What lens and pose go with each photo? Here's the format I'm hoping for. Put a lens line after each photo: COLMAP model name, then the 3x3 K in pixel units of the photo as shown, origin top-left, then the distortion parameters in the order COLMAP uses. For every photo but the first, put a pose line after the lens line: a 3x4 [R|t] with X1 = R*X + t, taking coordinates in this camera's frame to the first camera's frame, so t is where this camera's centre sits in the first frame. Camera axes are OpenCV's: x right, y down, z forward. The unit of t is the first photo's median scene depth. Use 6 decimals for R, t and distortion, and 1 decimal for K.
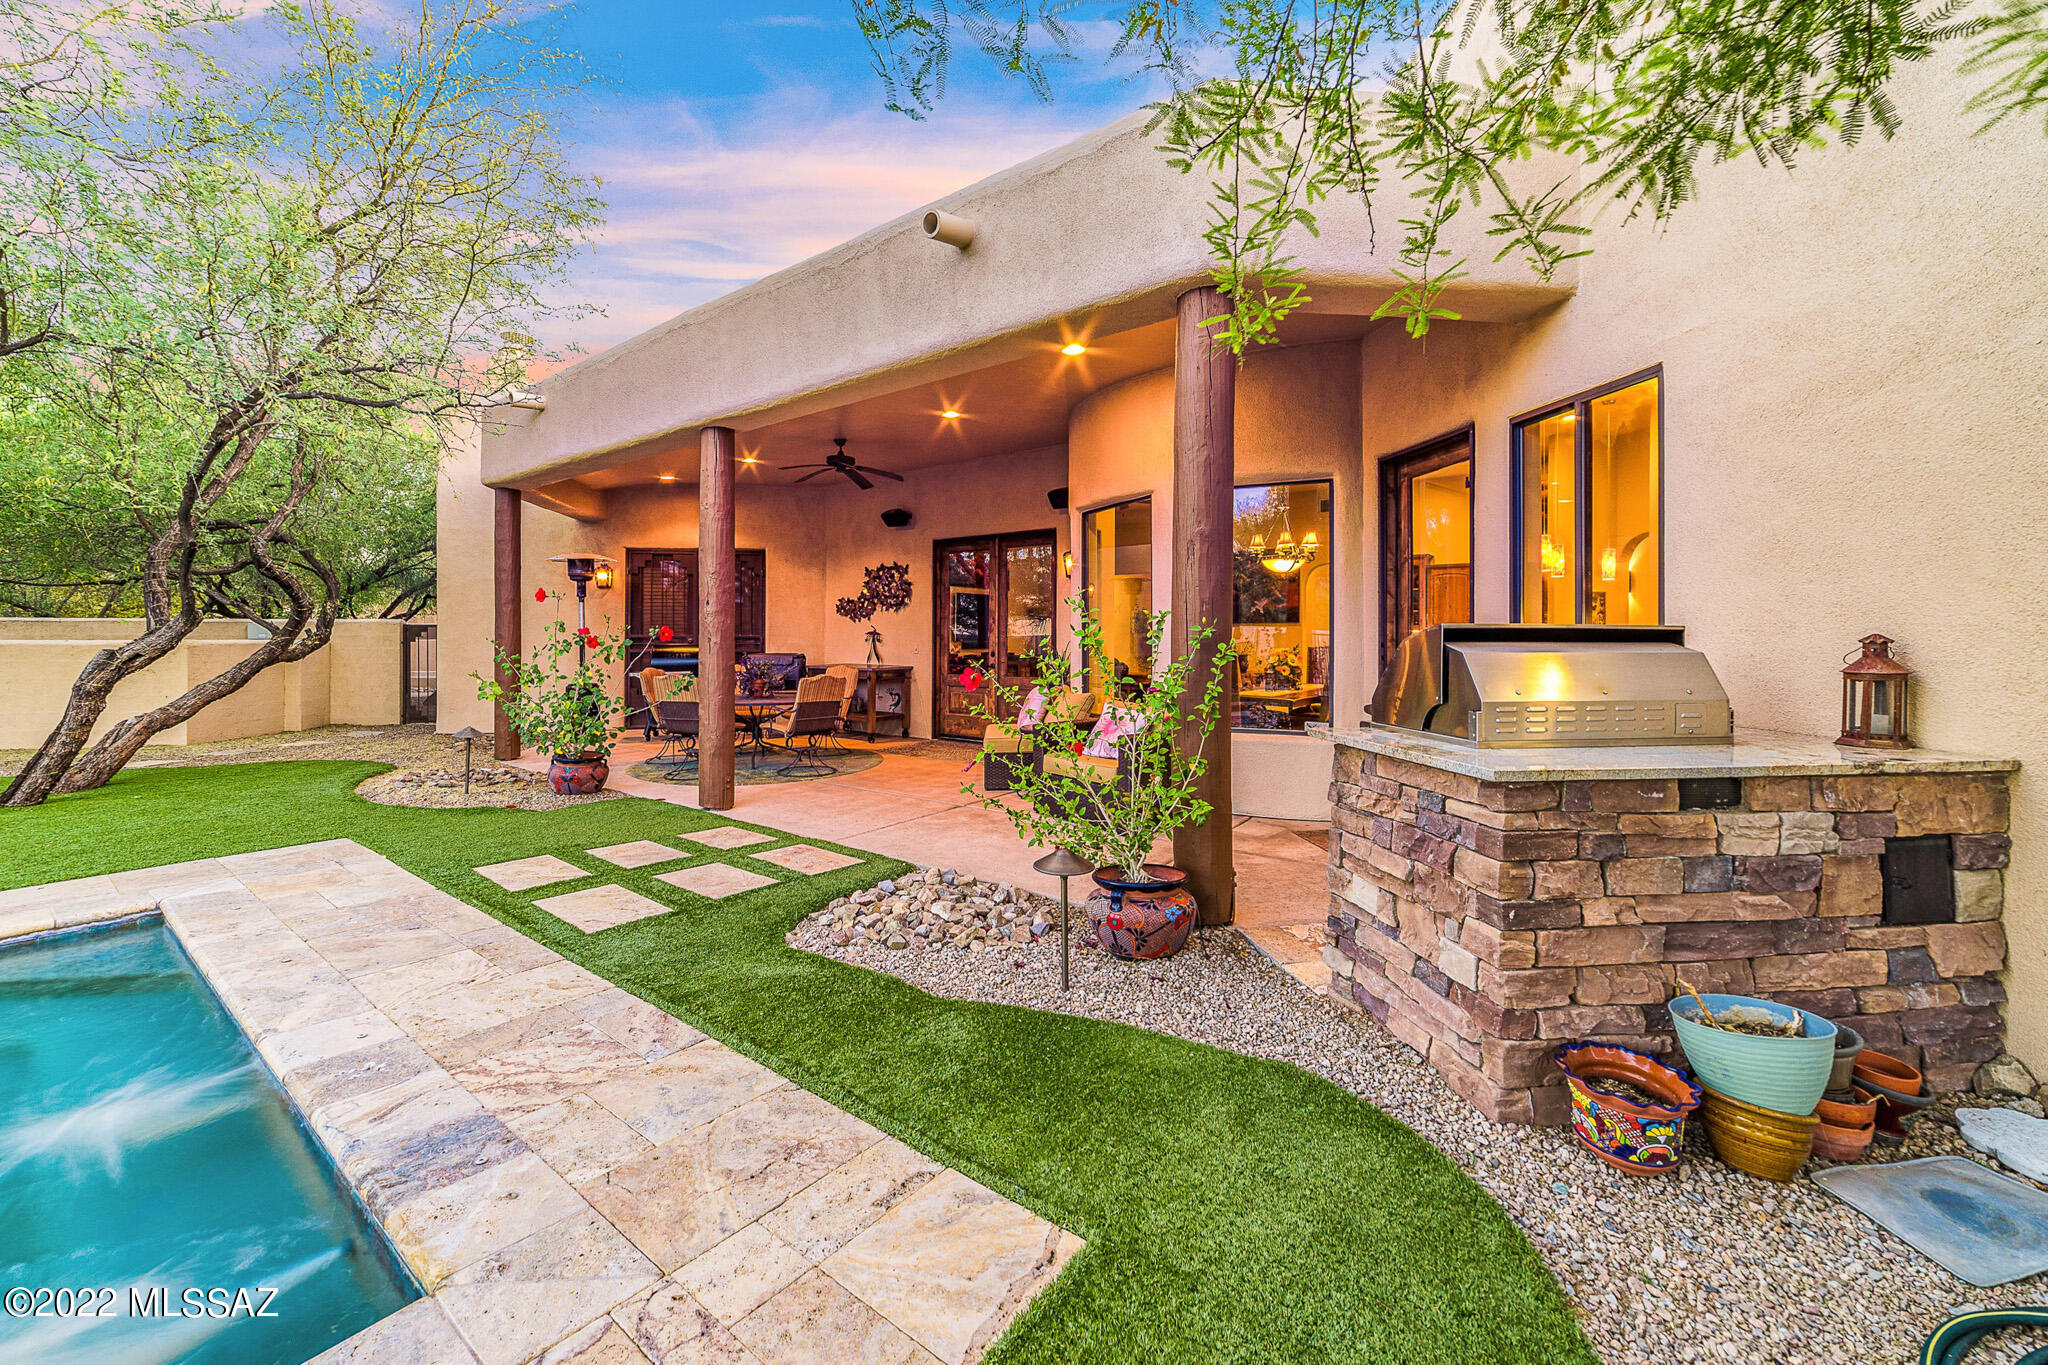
lens RADIAL K [[805.8, 0, 1027.2], [0, 805.8, 642.9], [0, 0, 1]] dist [-0.002689, -0.000176]
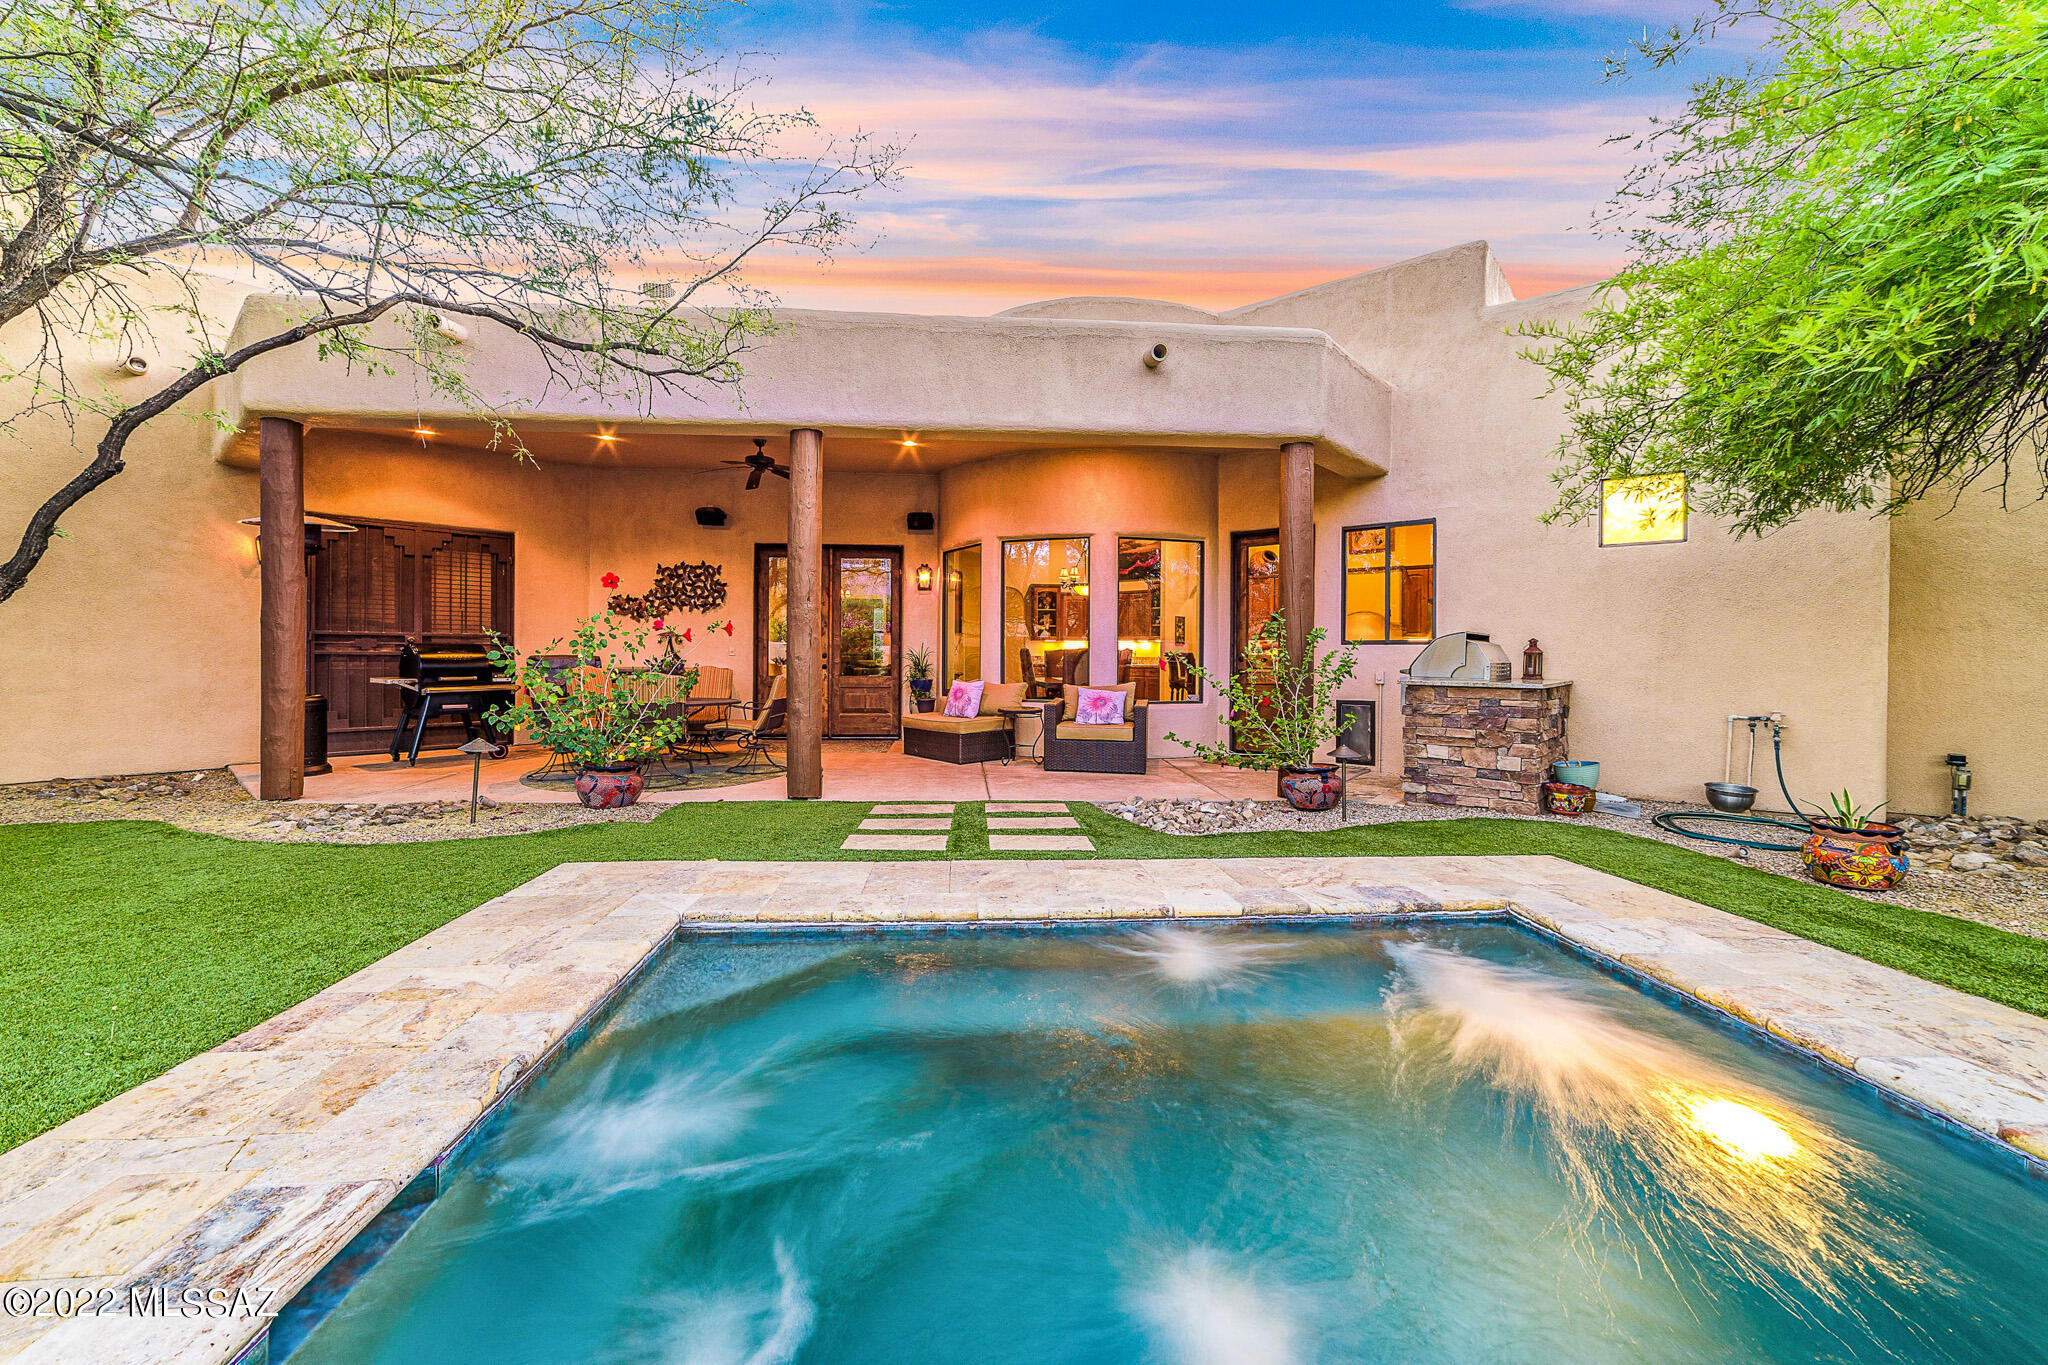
lens RADIAL K [[805.8, 0, 1019.9], [0, 805.8, 661.4], [0, 0, 1]] dist [-0.015131, -0.000193]
pose [[0.750330, -0.000430, 0.661064, -0.590050], [-0.002183, 0.999993, 0.003129, 0.017950], [-0.661060, -0.003791, 0.750323, 0.031715]]
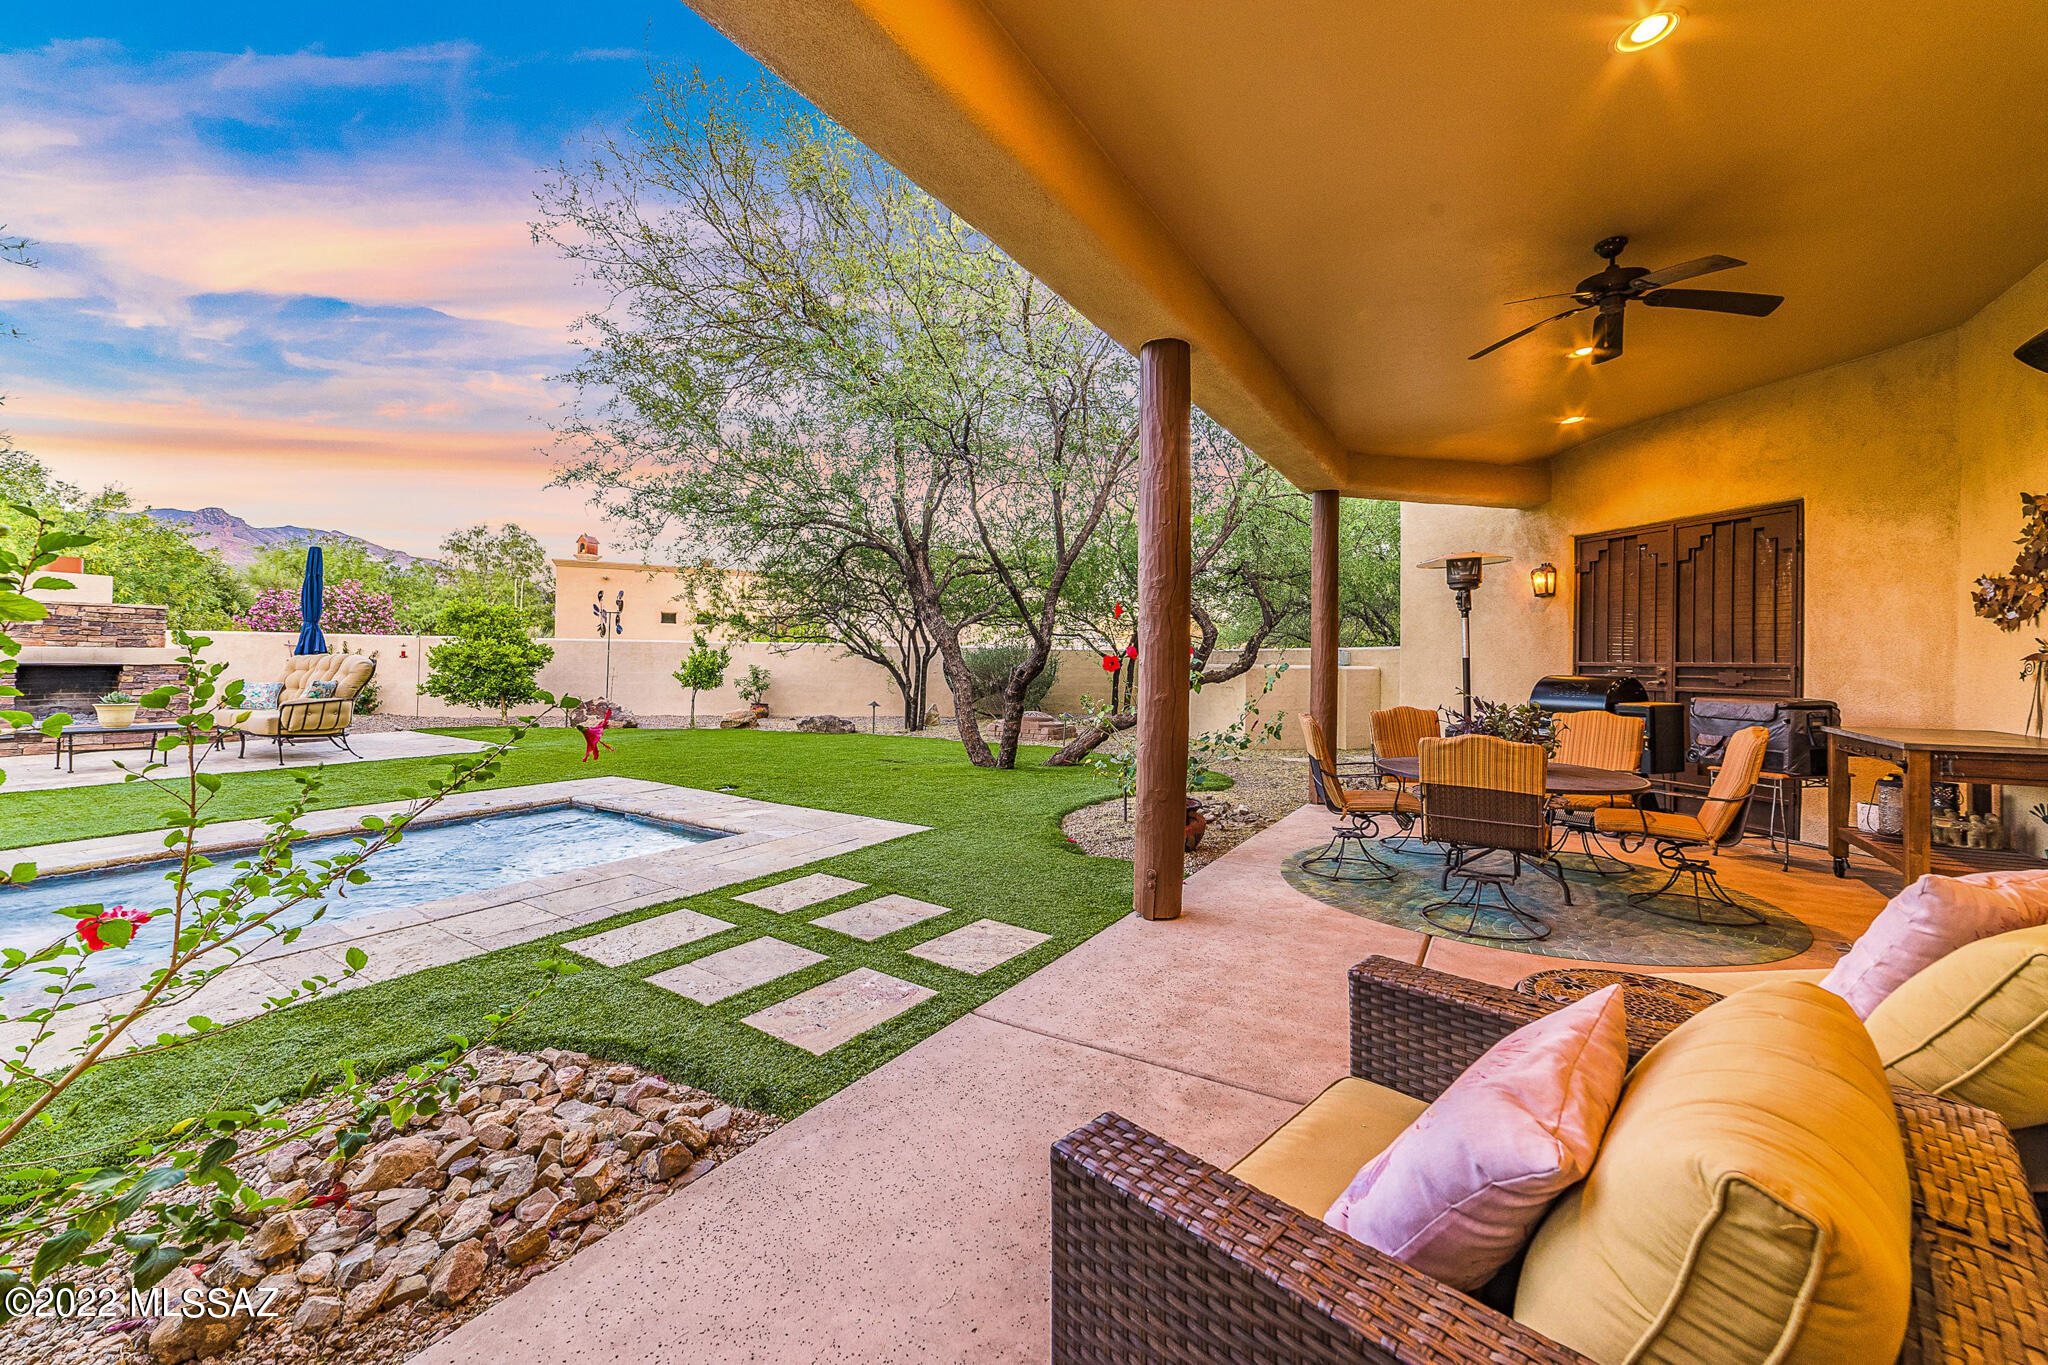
lens RADIAL K [[805.8, 0, 1019.9], [0, 805.8, 661.4], [0, 0, 1]] dist [-0.015131, -0.000193]
pose [[0.089630, 0.000248, -0.995975, 0.170267], [-0.025489, 0.999673, -0.002045, 0.003280], [0.995649, 0.025569, 0.089607, 0.564493]]
